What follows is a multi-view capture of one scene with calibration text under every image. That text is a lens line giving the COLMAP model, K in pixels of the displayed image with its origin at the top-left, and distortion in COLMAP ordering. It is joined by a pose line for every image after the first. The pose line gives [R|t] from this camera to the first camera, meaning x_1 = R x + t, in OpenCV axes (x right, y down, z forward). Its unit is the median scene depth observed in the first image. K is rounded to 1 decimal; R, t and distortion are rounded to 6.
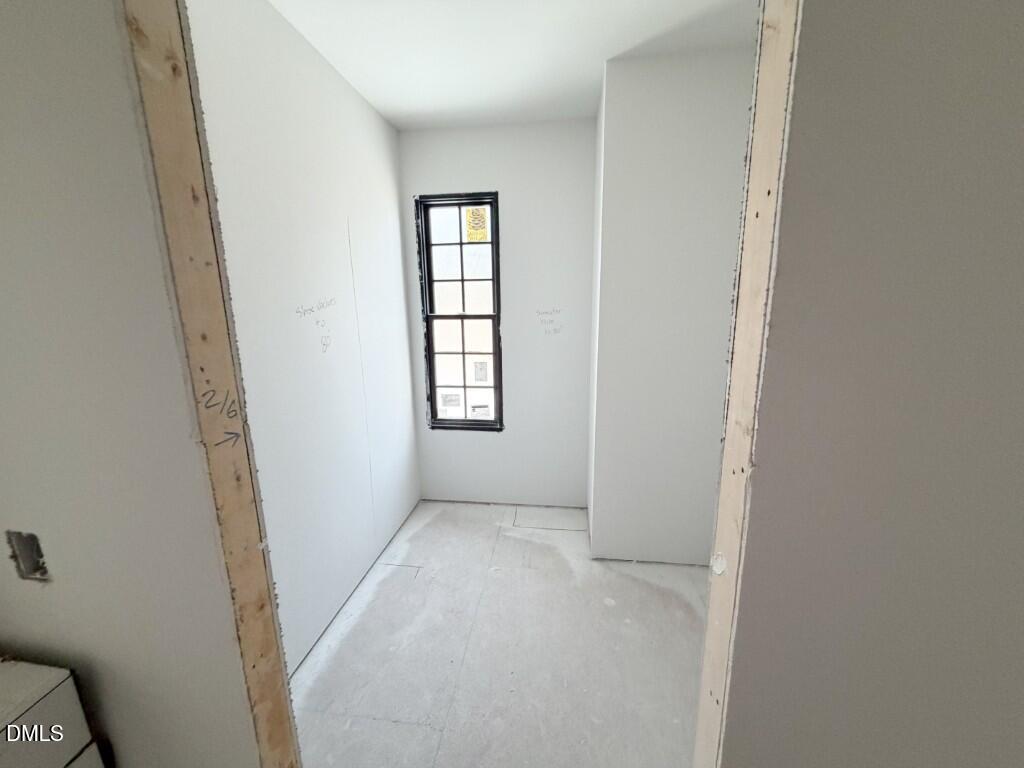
lens RADIAL K [[419.0, 0, 513.0], [0, 419.0, 387.4], [0, 0, 1]] dist [-0.007454, 0.000838]
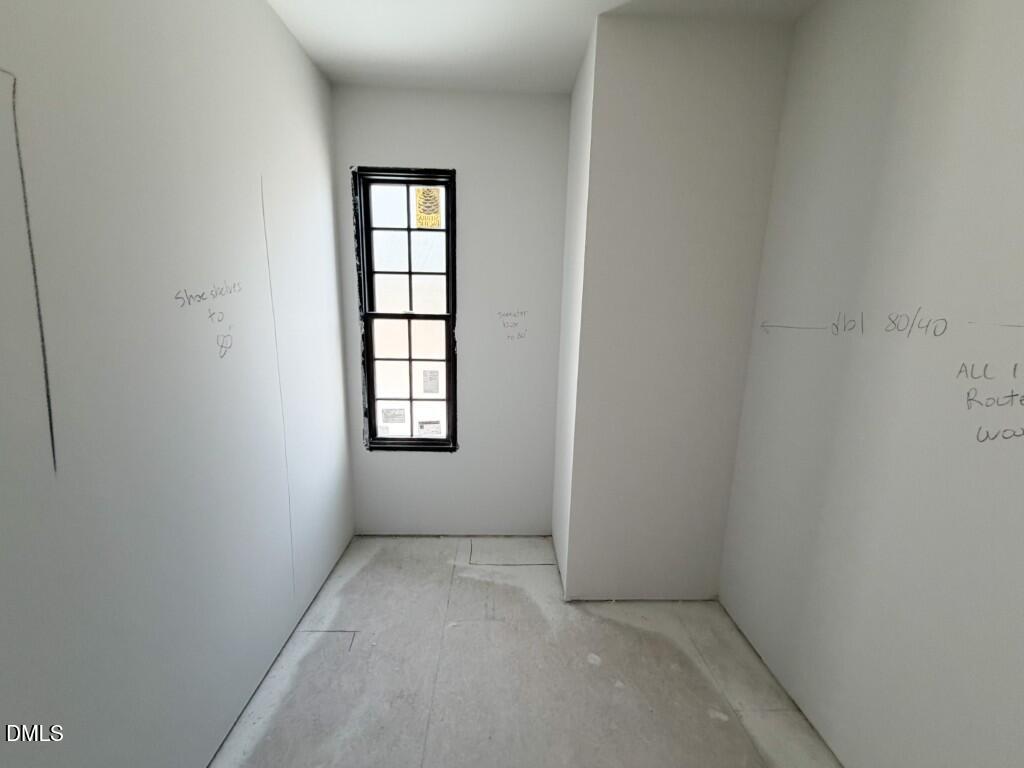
lens RADIAL K [[419.0, 0, 516.1], [0, 419.0, 383.9], [0, 0, 1]] dist [-0.007454, 0.000838]
pose [[0.986389, 0.004516, 0.164364, -0.051739], [-0.000935, 0.999761, -0.021855, -0.016604], [-0.164423, 0.021404, 0.986158, 0.153716]]
